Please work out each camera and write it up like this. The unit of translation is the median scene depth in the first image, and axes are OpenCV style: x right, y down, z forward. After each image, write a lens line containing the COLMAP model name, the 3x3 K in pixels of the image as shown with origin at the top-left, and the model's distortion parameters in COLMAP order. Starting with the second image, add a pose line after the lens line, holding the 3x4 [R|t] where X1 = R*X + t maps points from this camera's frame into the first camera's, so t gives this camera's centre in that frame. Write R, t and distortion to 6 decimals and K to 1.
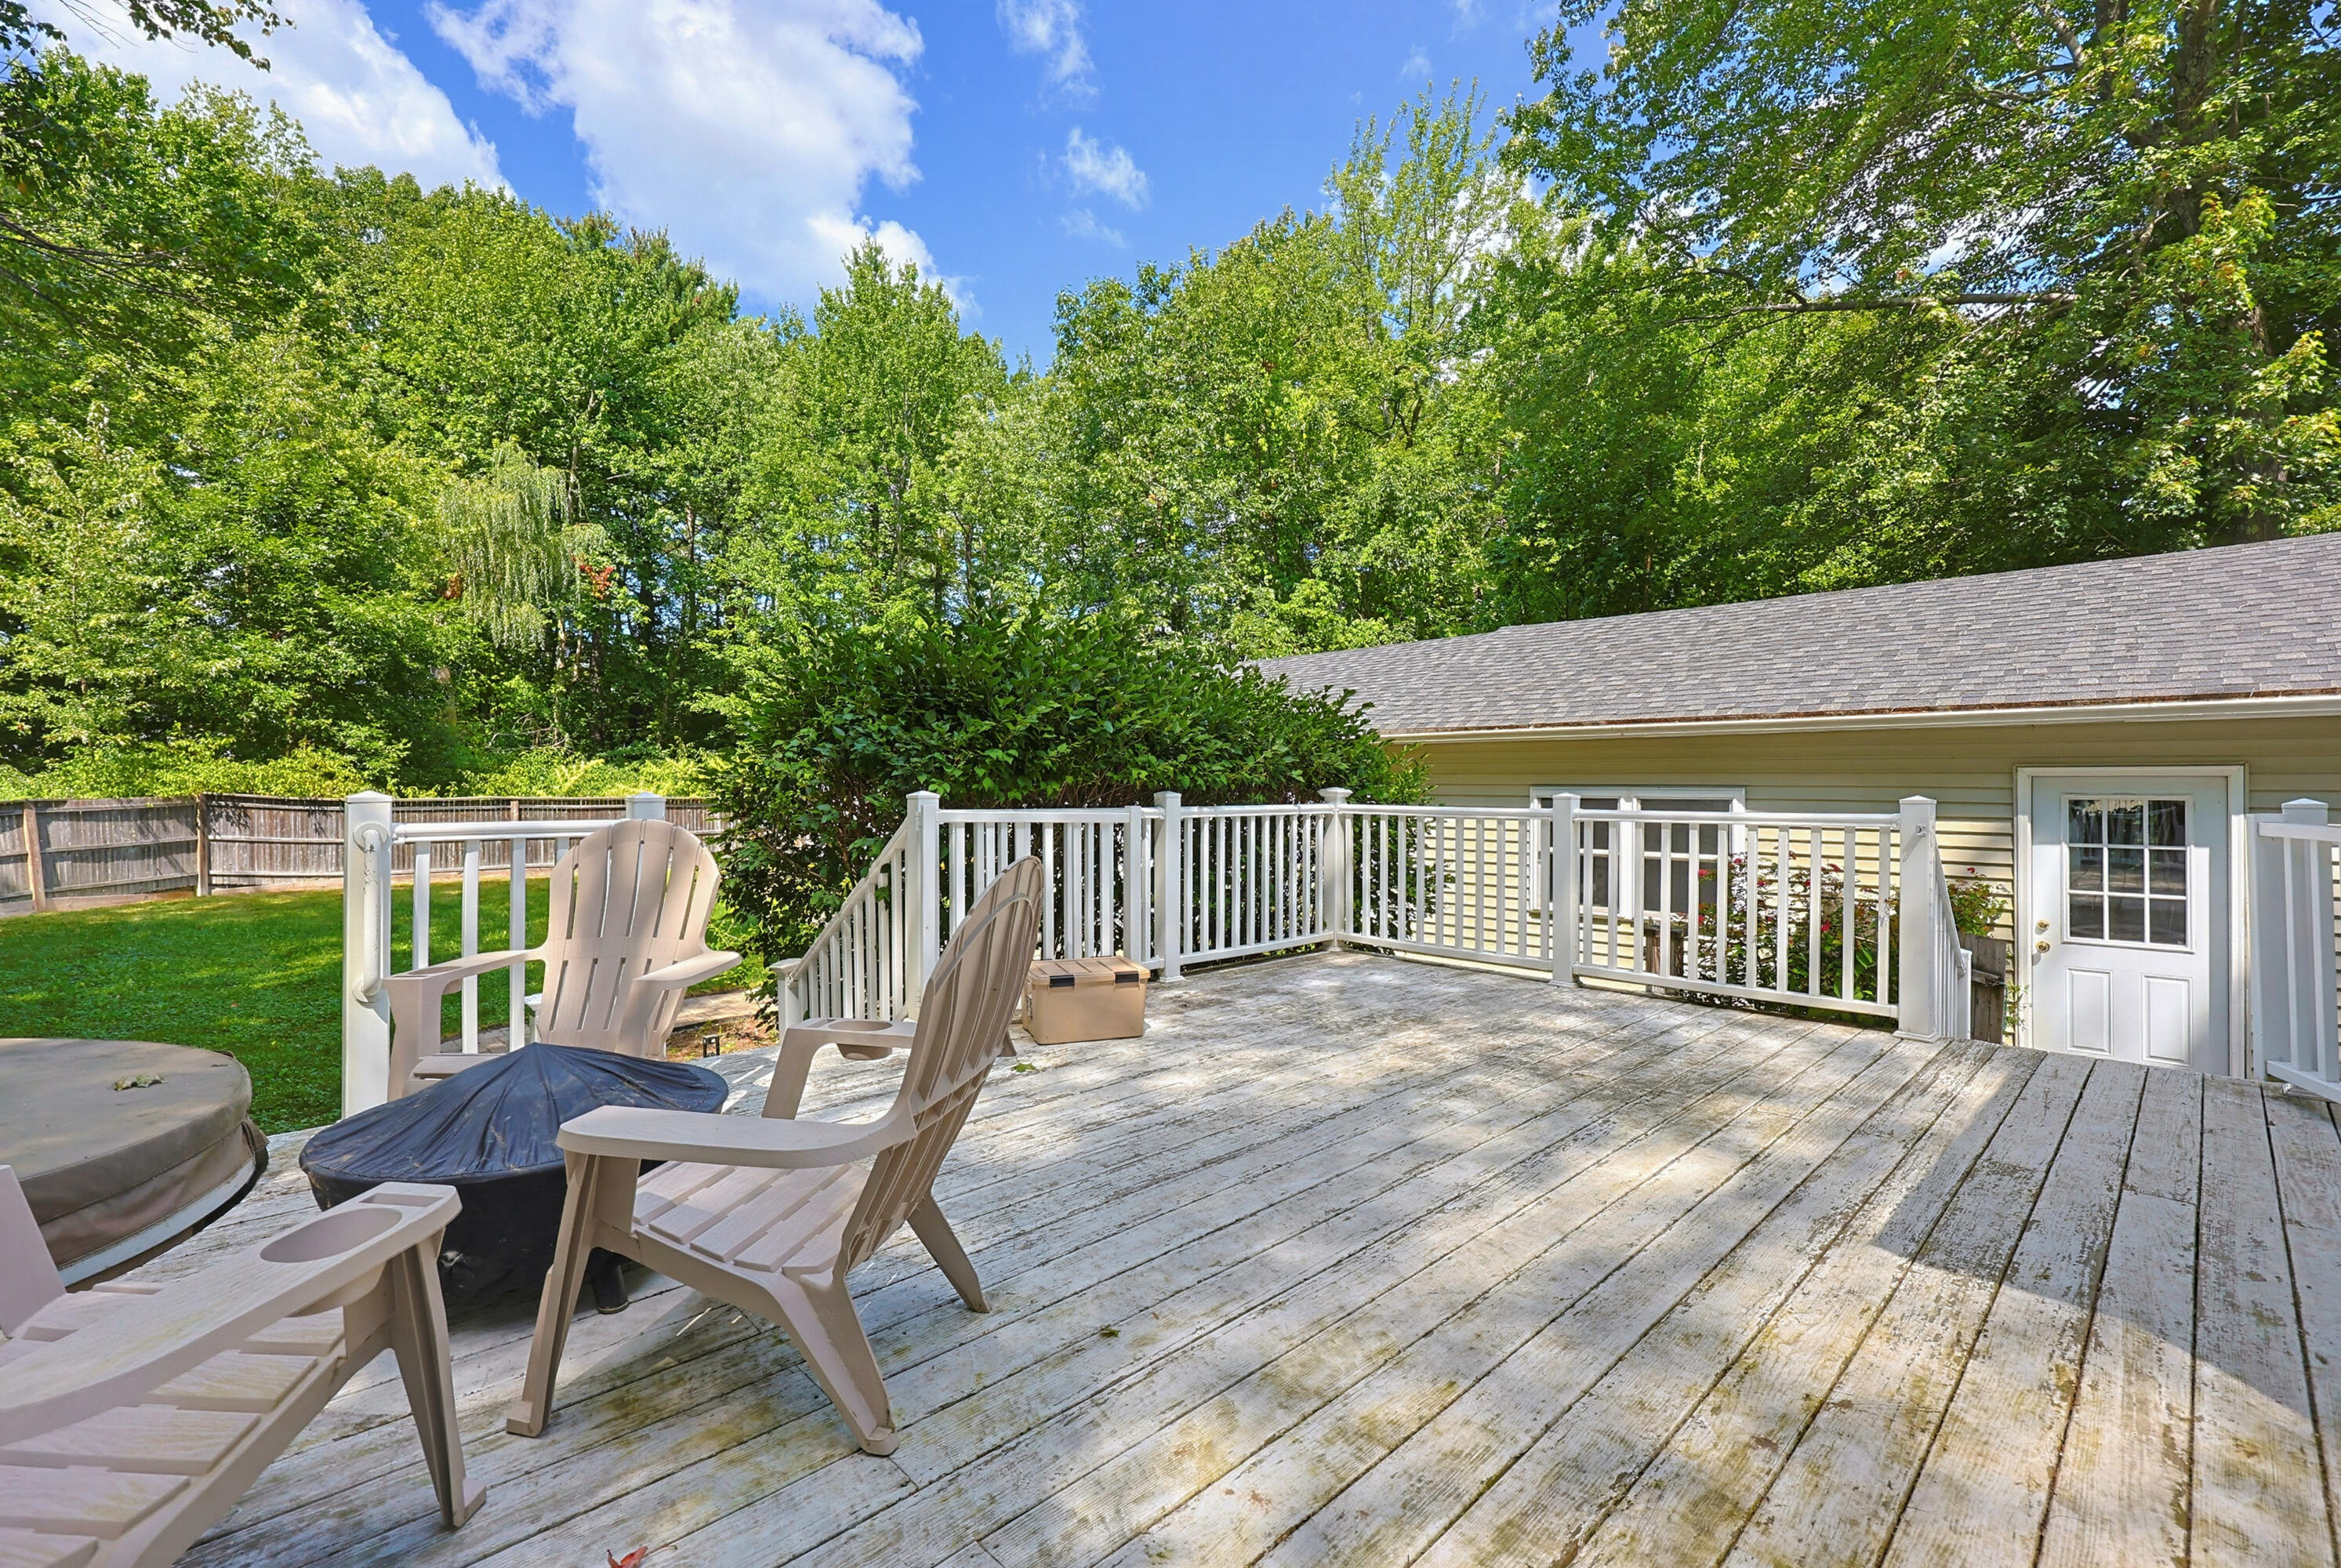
lens RADIAL K [[1015.9, 0, 1163.3], [0, 1015.9, 782.2], [0, 0, 1]] dist [0.003115, 0.000281]
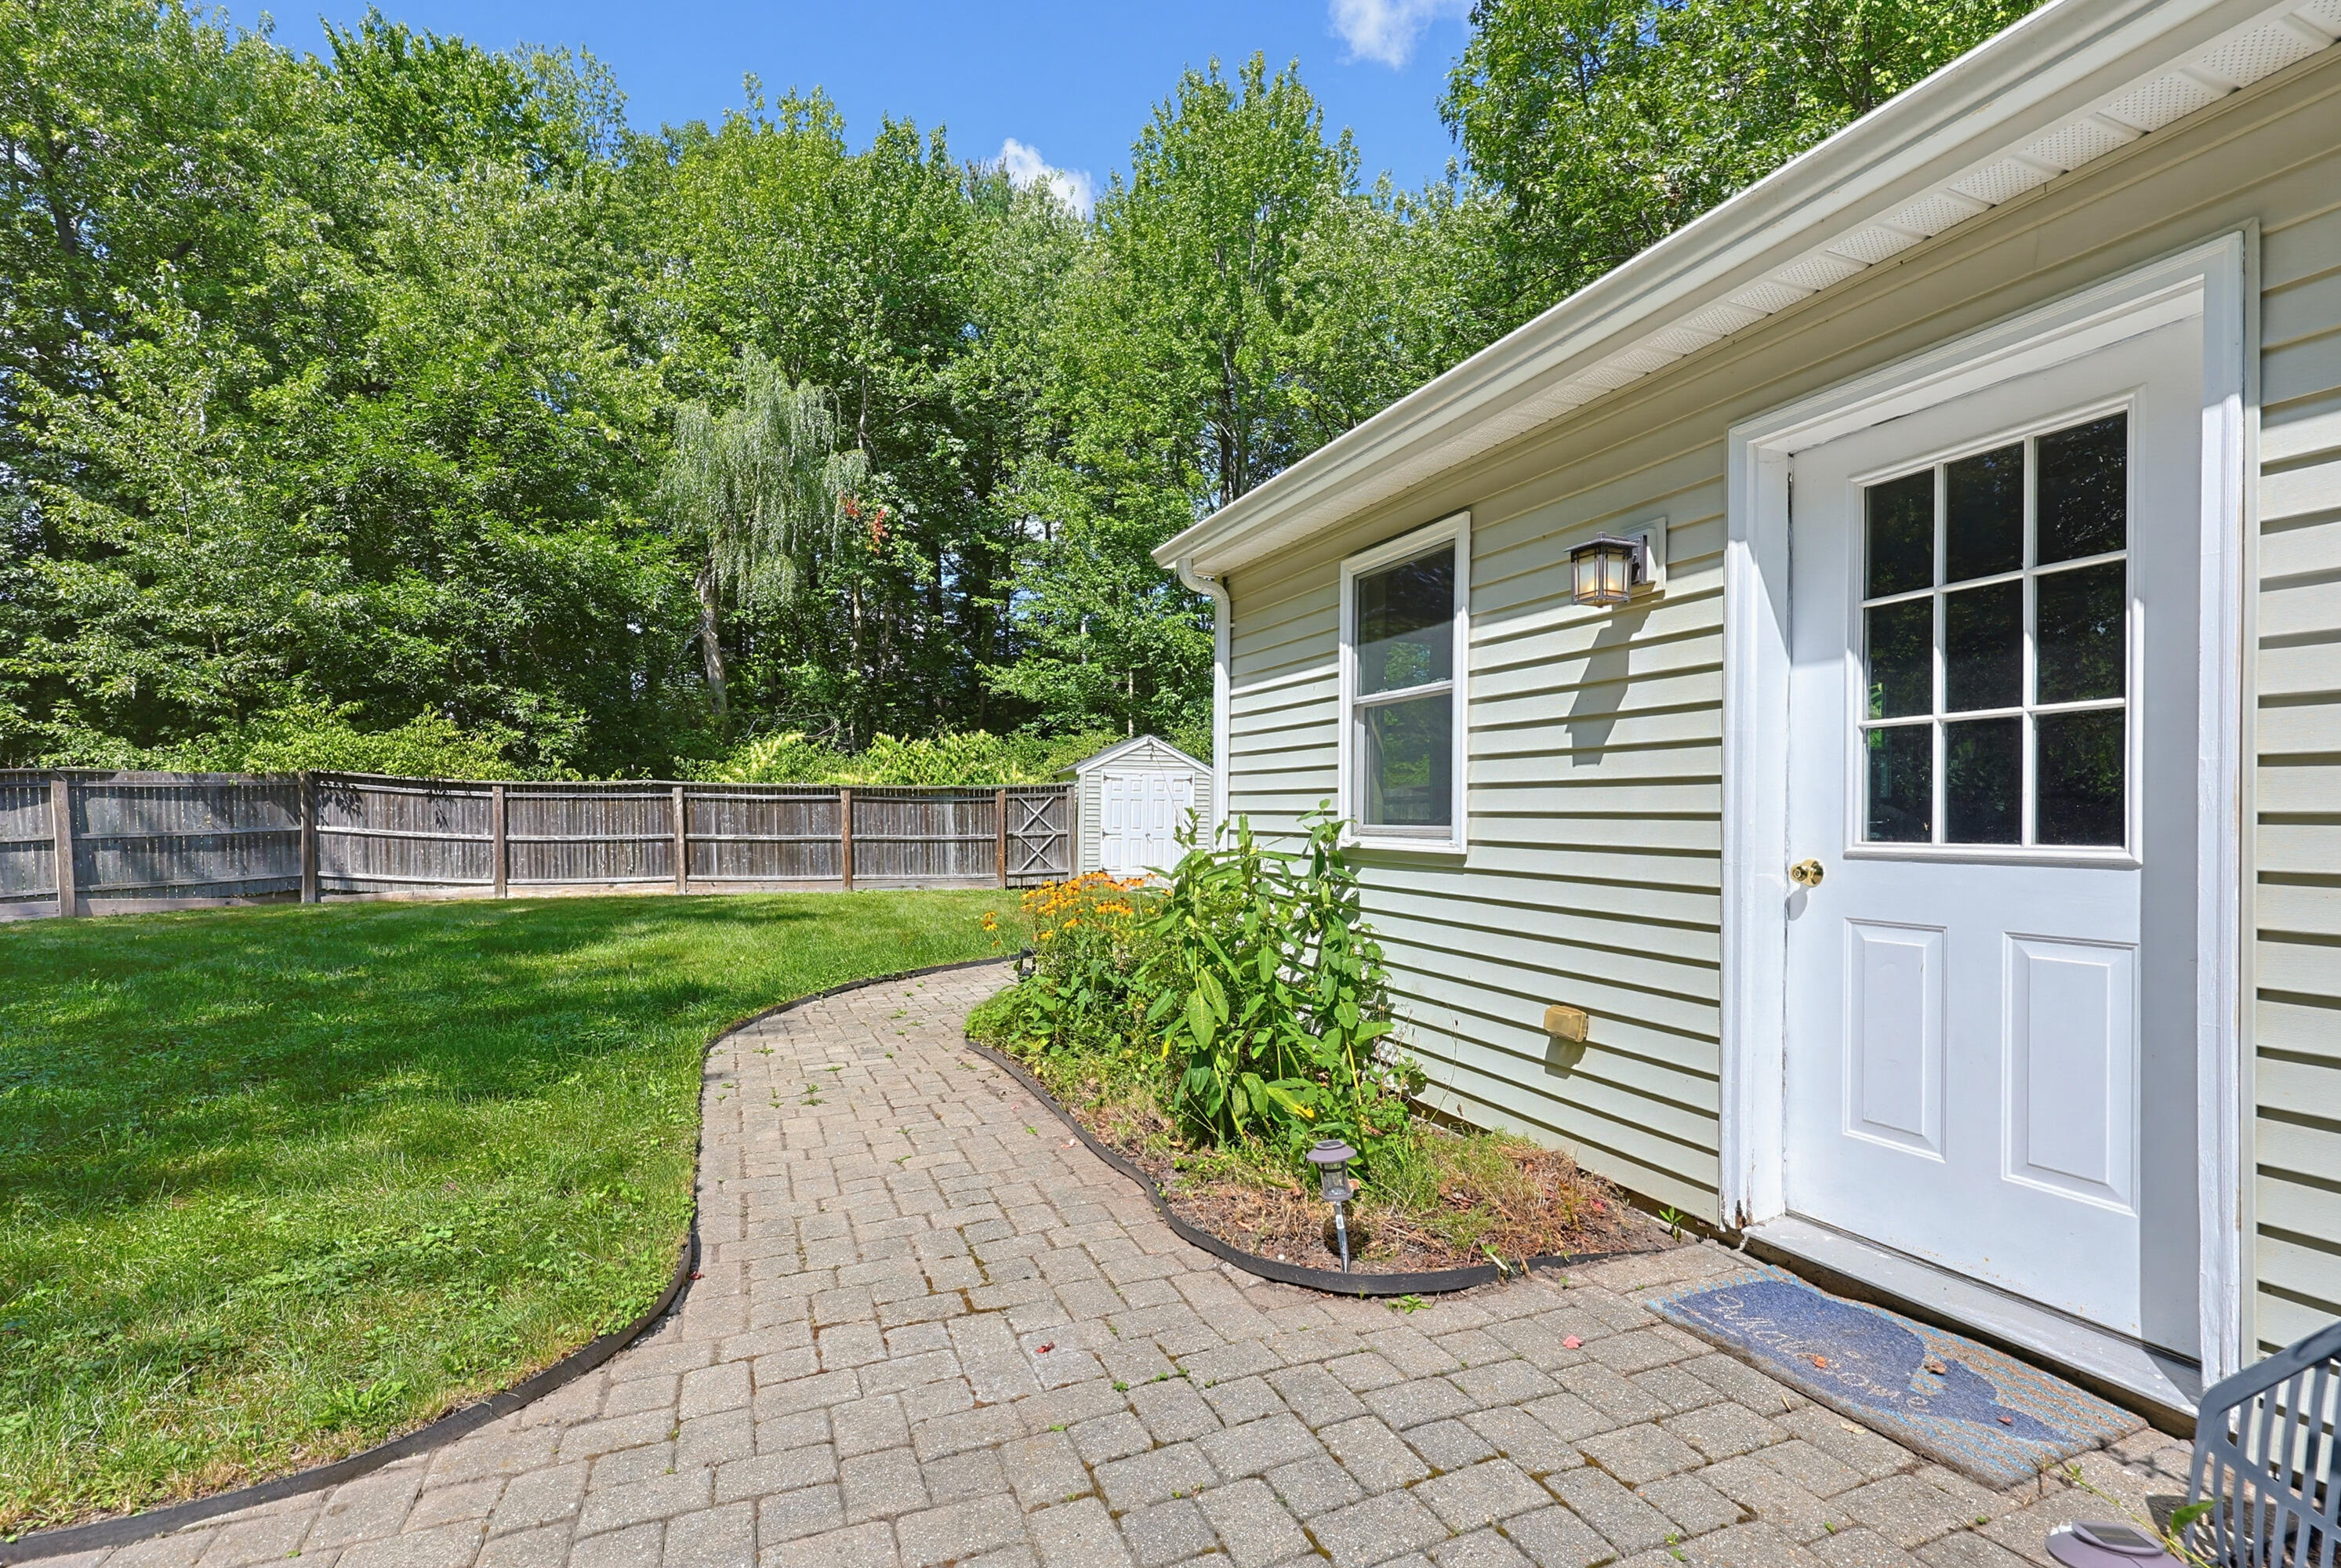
lens RADIAL K [[1015.9, 0, 1161.8], [0, 1015.9, 828.0], [0, 0, 1]] dist [0.003115, 0.000281]
pose [[0.920648, 0.002518, -0.390386, -0.048657], [-0.000743, 0.999989, 0.004700, 0.047551], [0.390394, -0.004037, 0.920639, 0.516267]]
